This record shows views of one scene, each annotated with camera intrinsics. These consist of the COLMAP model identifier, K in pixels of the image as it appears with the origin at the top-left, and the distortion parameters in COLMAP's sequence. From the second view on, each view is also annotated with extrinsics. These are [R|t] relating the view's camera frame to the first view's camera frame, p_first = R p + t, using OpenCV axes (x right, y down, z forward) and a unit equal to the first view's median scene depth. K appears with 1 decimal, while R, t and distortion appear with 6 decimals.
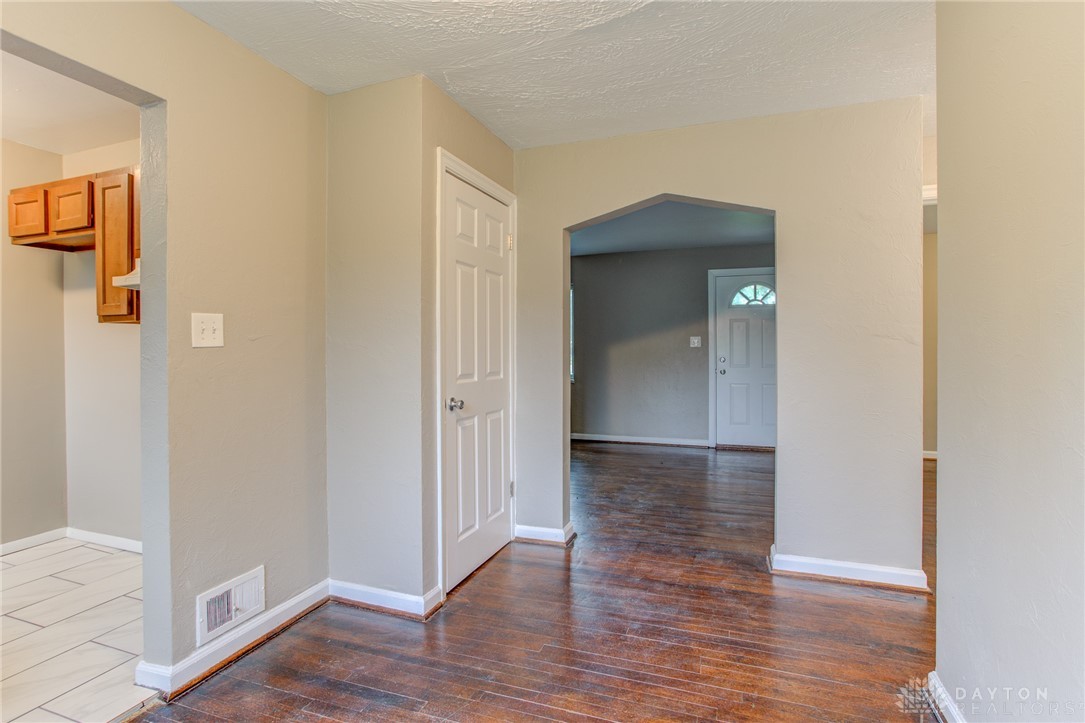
lens RADIAL K [[525.9, 0, 542.5], [0, 525.9, 361.5], [0, 0, 1]] dist [-0.026492, 0.000423]
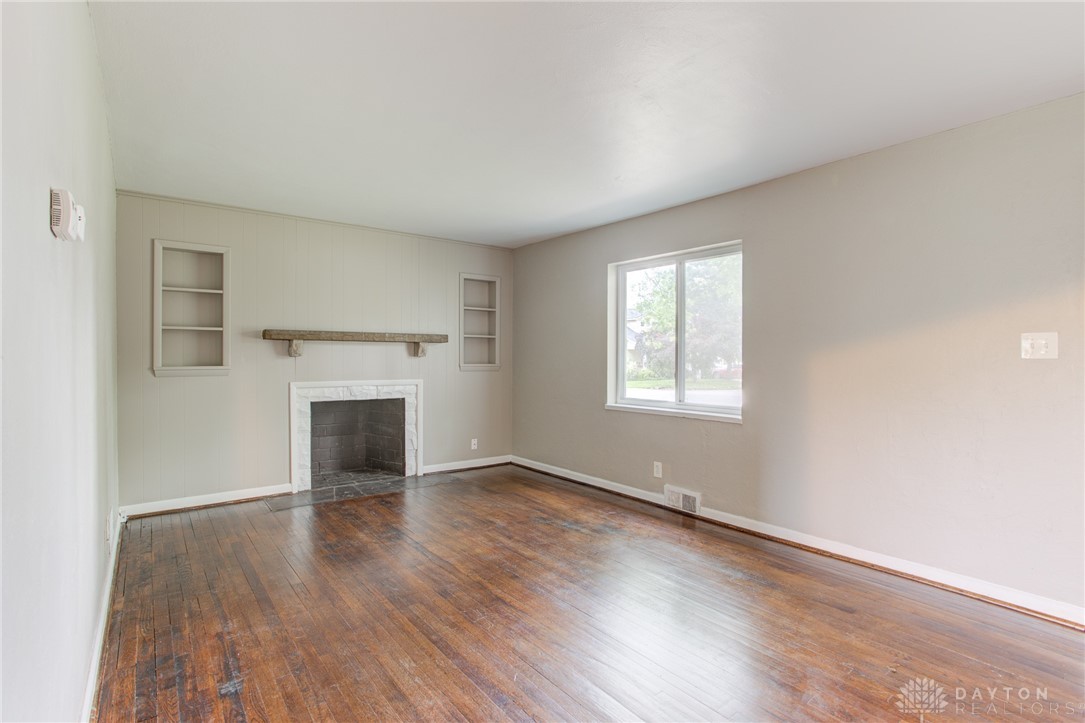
lens RADIAL K [[525.9, 0, 542.5], [0, 525.9, 361.5], [0, 0, 1]] dist [-0.026492, 0.000423]
pose [[0.840748, 0.003608, -0.541414, 0.199851], [-0.015808, 0.999715, -0.017886, -0.012358], [0.541196, 0.023596, 0.840566, 0.484312]]
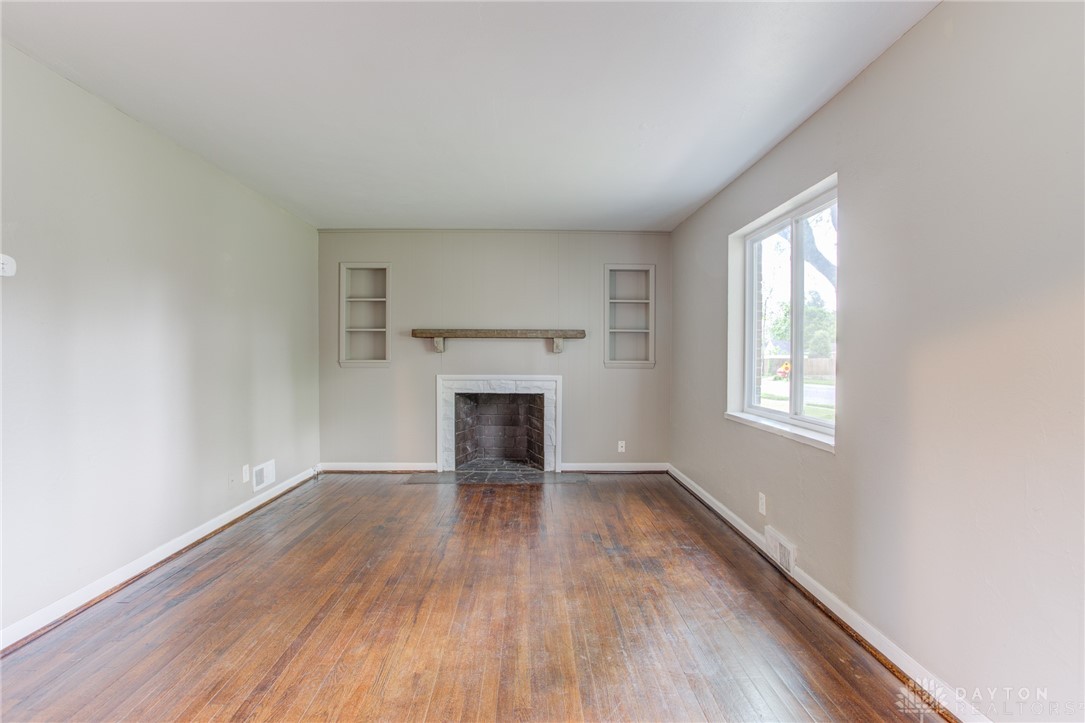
lens RADIAL K [[525.9, 0, 542.5], [0, 525.9, 361.5], [0, 0, 1]] dist [-0.026492, 0.000423]
pose [[0.354377, 0.011347, -0.935034, 0.355756], [-0.030825, 0.999525, 0.000447, -0.017587], [0.934594, 0.028664, 0.354559, 0.766584]]
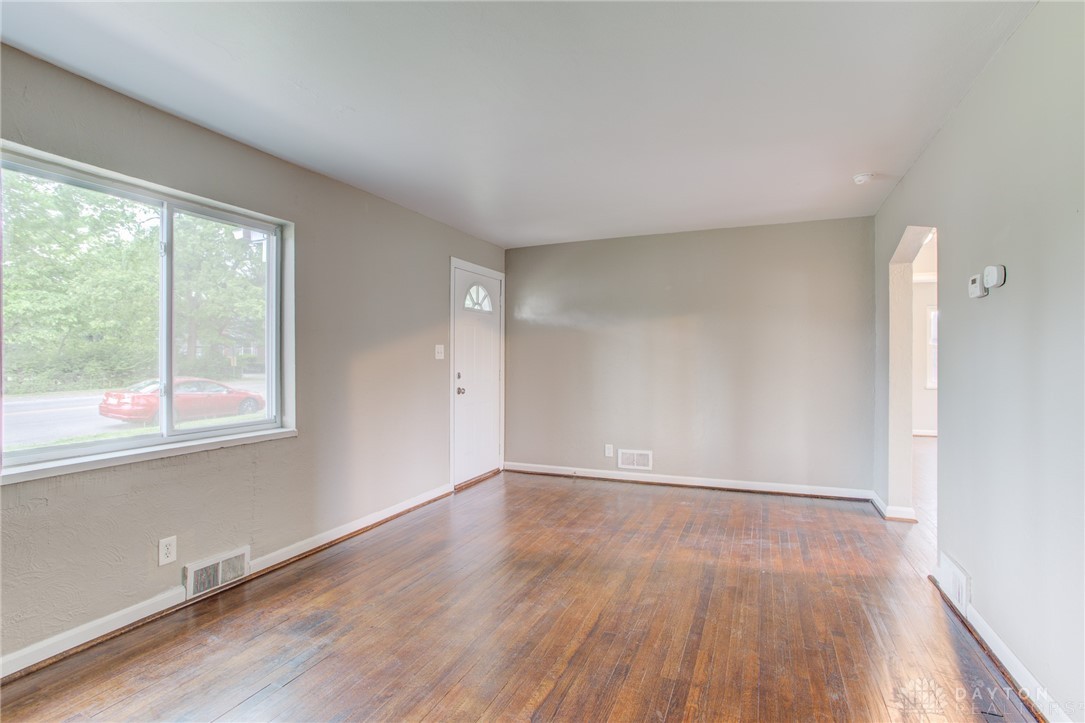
lens RADIAL K [[525.9, 0, 542.5], [0, 525.9, 361.5], [0, 0, 1]] dist [-0.026492, 0.000423]
pose [[0.062589, -0.007141, 0.998014, -0.432319], [0.033069, 0.999440, 0.005078, -0.023940], [-0.997491, 0.032685, 0.062790, 0.832569]]
